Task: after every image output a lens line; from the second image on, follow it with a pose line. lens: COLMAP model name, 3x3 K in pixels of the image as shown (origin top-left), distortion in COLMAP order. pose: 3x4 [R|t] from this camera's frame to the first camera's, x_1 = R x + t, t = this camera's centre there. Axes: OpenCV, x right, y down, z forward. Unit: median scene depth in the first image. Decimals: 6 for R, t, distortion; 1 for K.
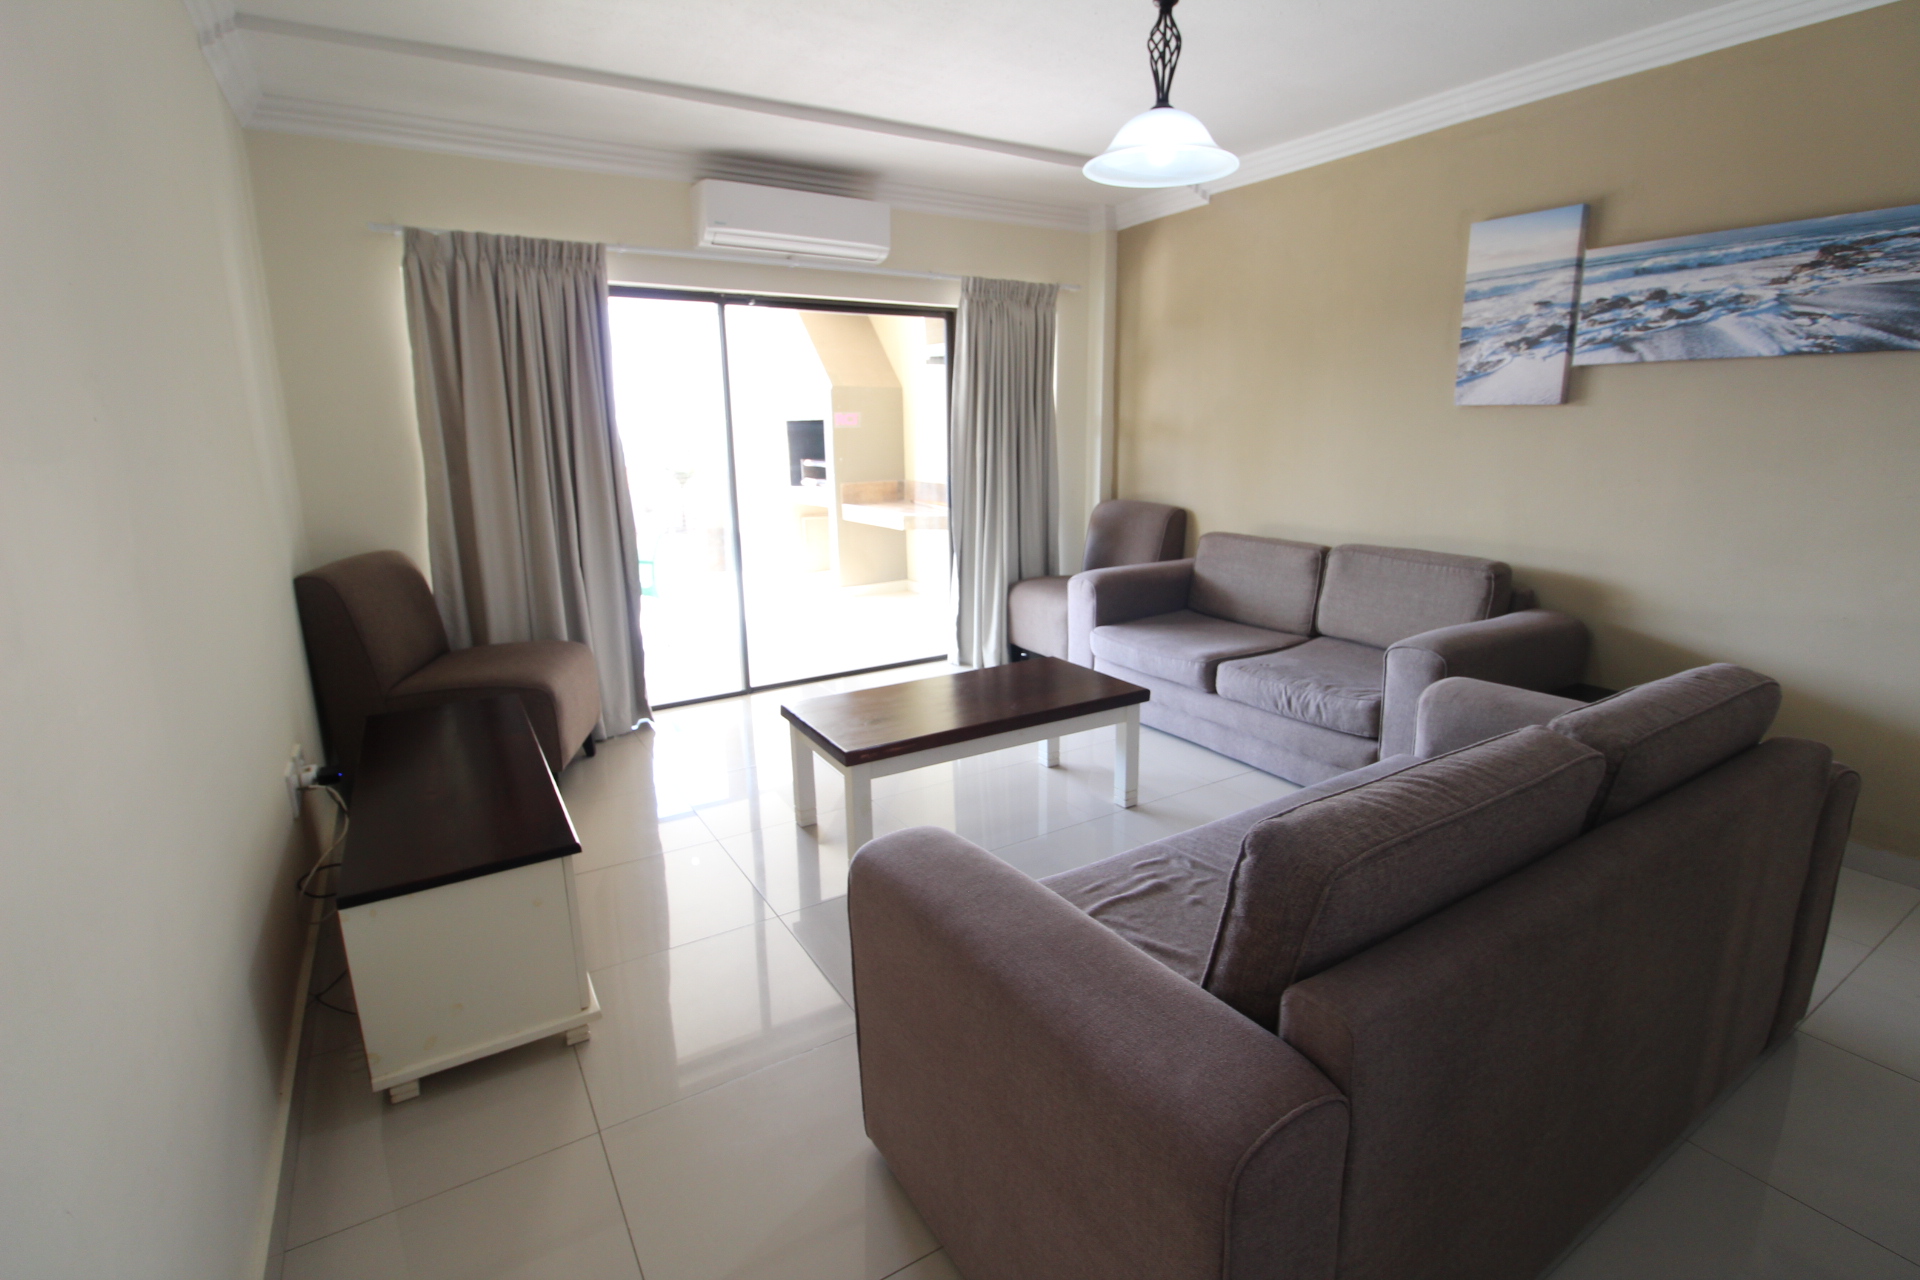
lens RADIAL K [[900.1, 0, 969.6], [0, 900.1, 620.6], [0, 0, 1]] dist [0.001792, -0.013770]
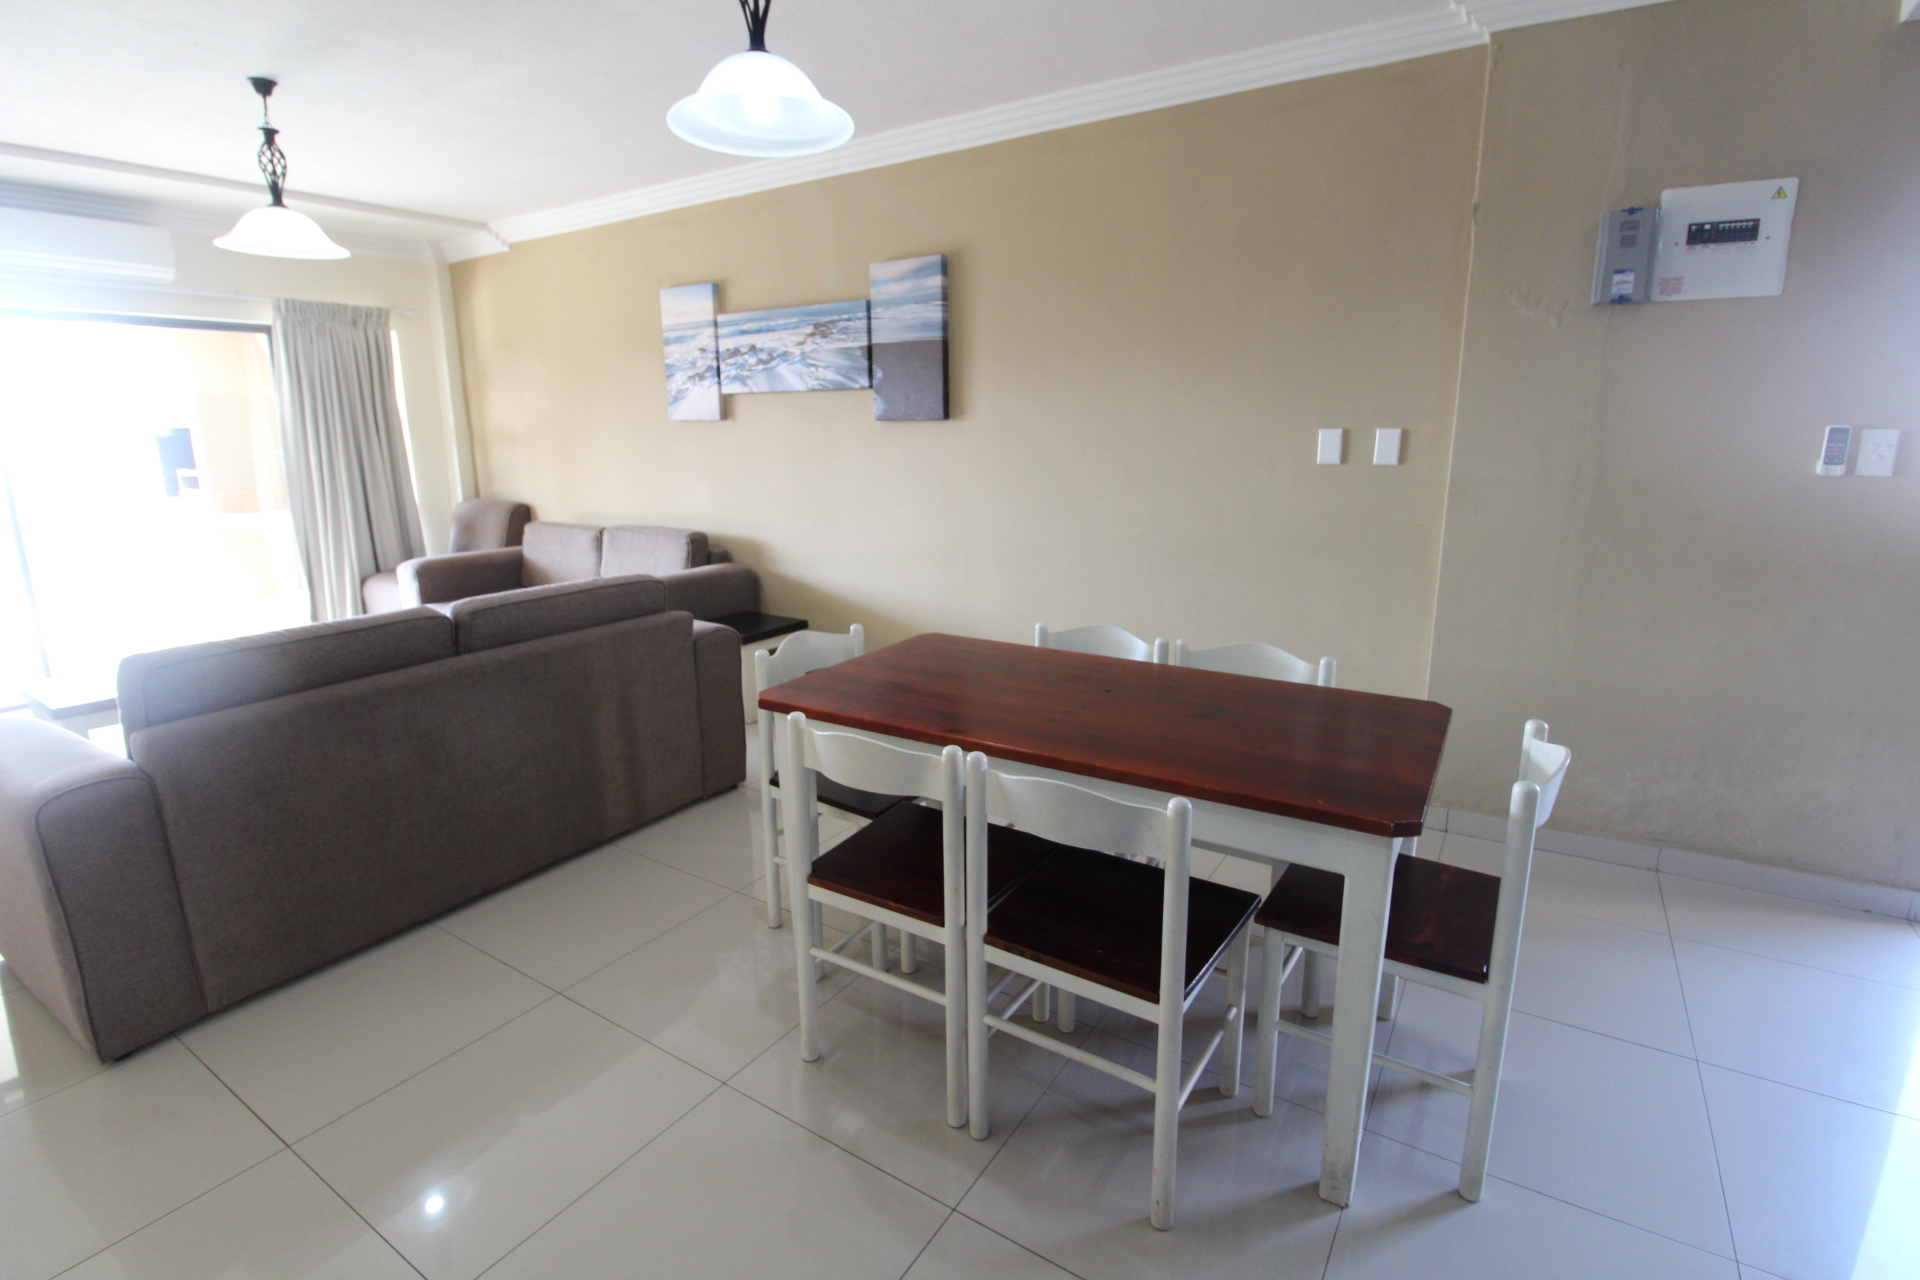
lens RADIAL K [[900.1, 0, 969.6], [0, 900.1, 620.6], [0, 0, 1]] dist [0.001792, -0.013770]
pose [[0.903521, -0.083348, 0.420360, 0.381261], [0.086359, 0.996193, 0.011905, 0.097249], [-0.419752, 0.025546, 0.907279, -0.470786]]
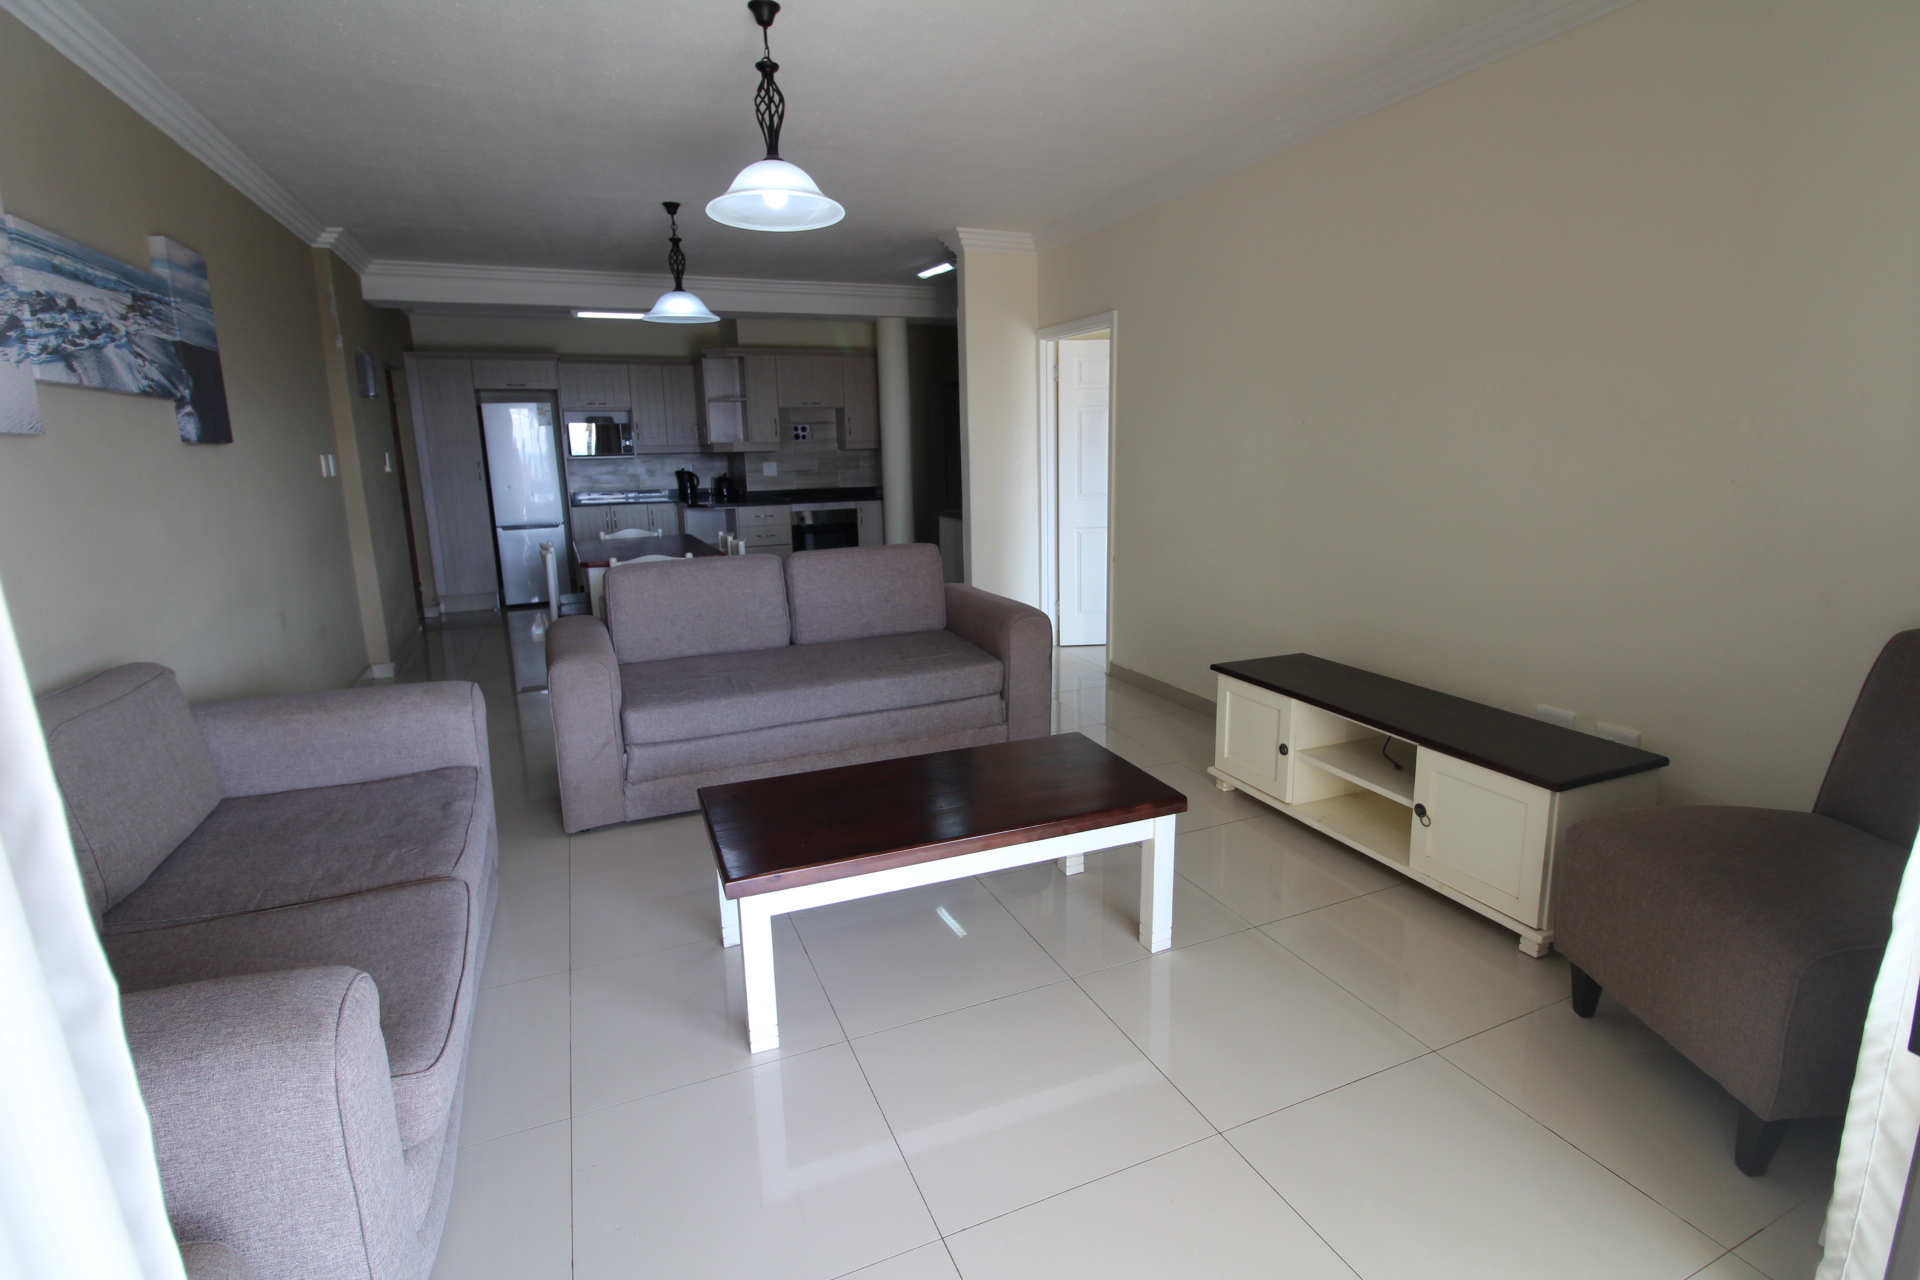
lens RADIAL K [[909.9, 0, 975.6], [0, 909.9, 623.2], [0, 0, 1]] dist [-0.000245, -0.012904]
pose [[-0.987955, 0.004969, 0.154659, -0.146264], [0.066270, 0.916773, 0.393873, -0.327792], [-0.139830, 0.399379, -0.906060, 1.562052]]
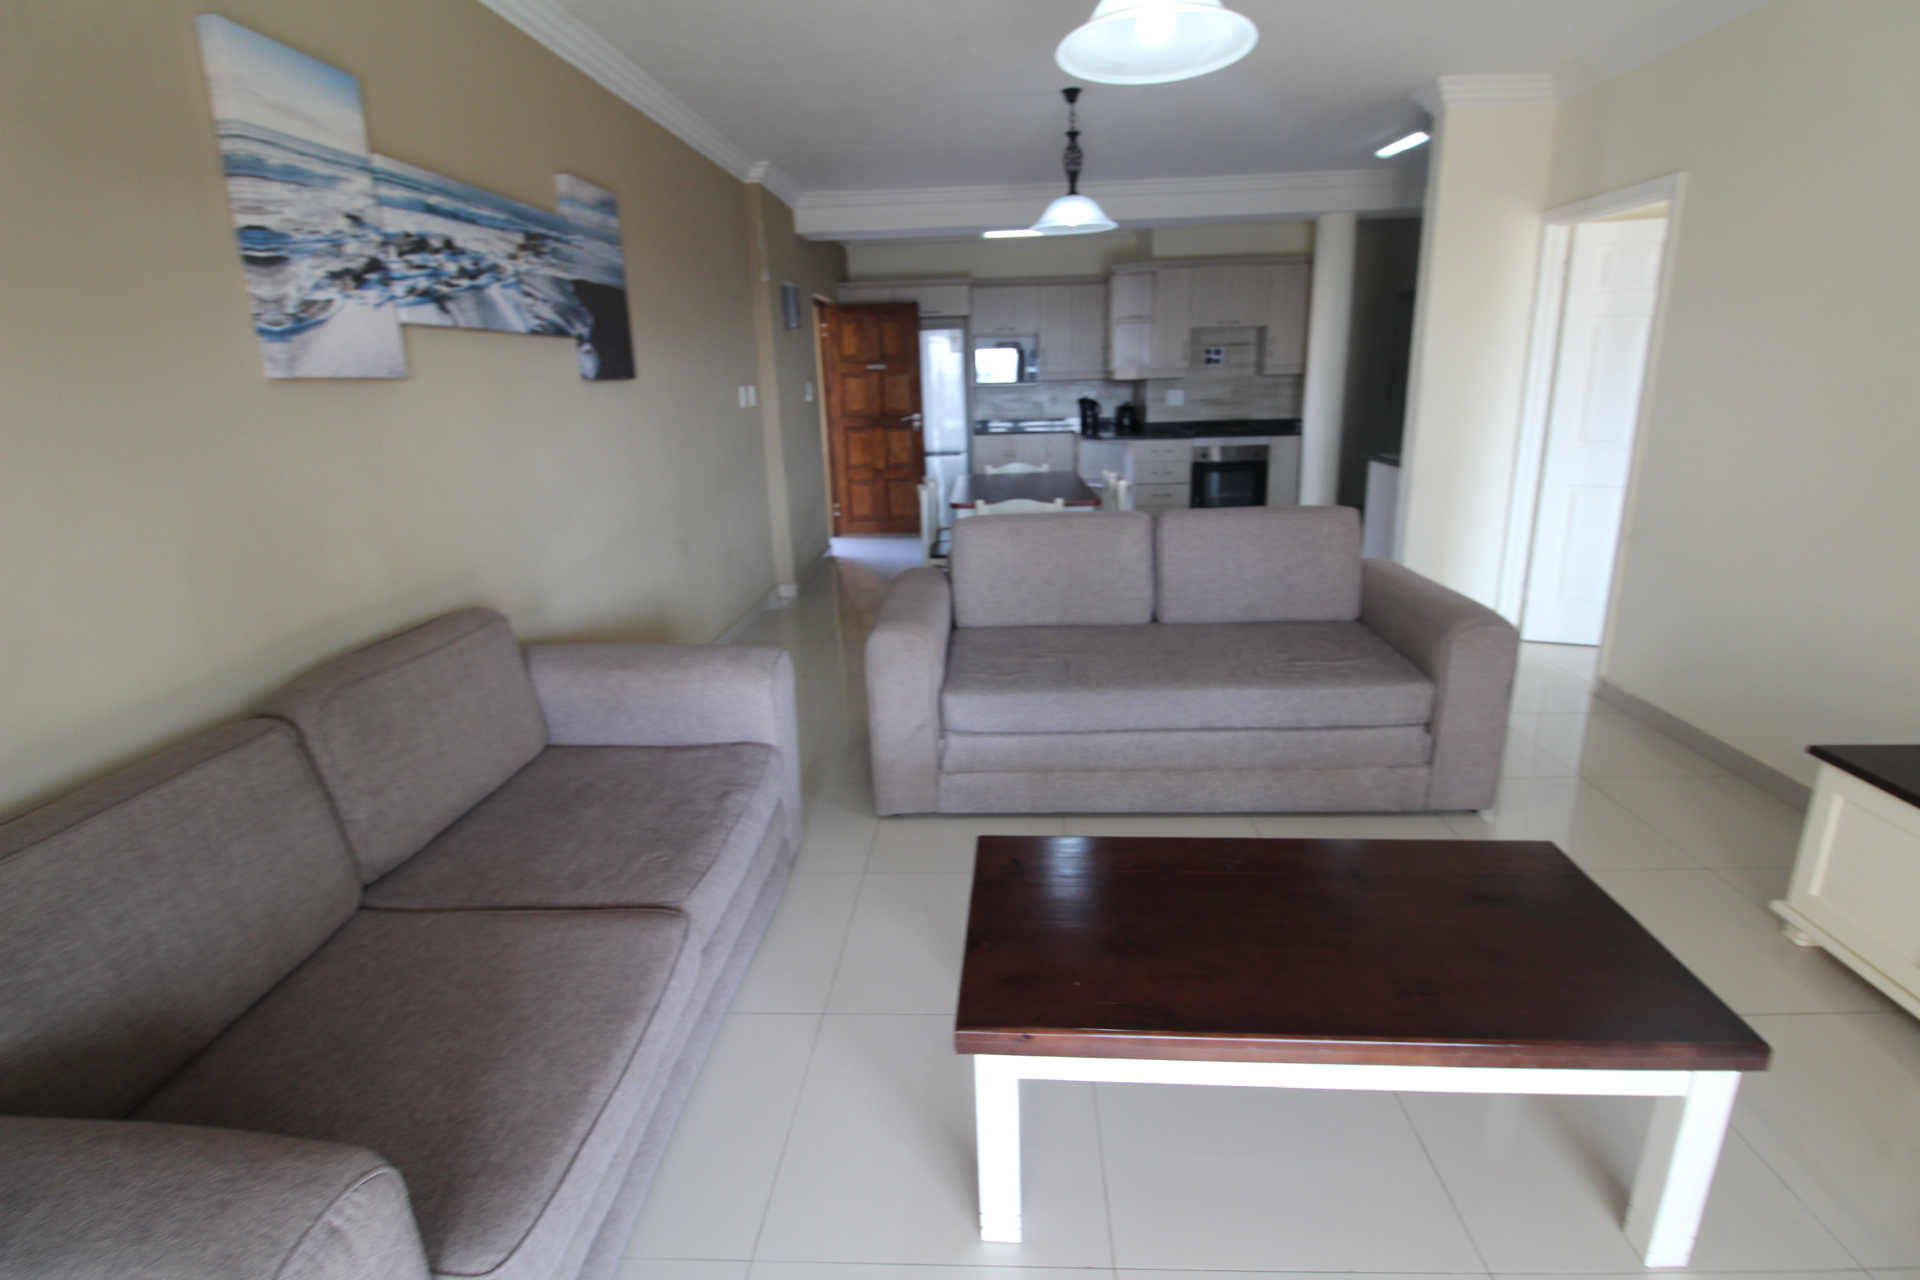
lens RADIAL K [[900.1, 0, 969.6], [0, 900.1, 620.6], [0, 0, 1]] dist [0.001792, -0.013770]
pose [[-0.818193, -0.114136, 0.563501, -0.110082], [0.162357, 0.894341, 0.416886, -0.289491], [-0.551544, 0.432582, -0.713212, 1.325534]]
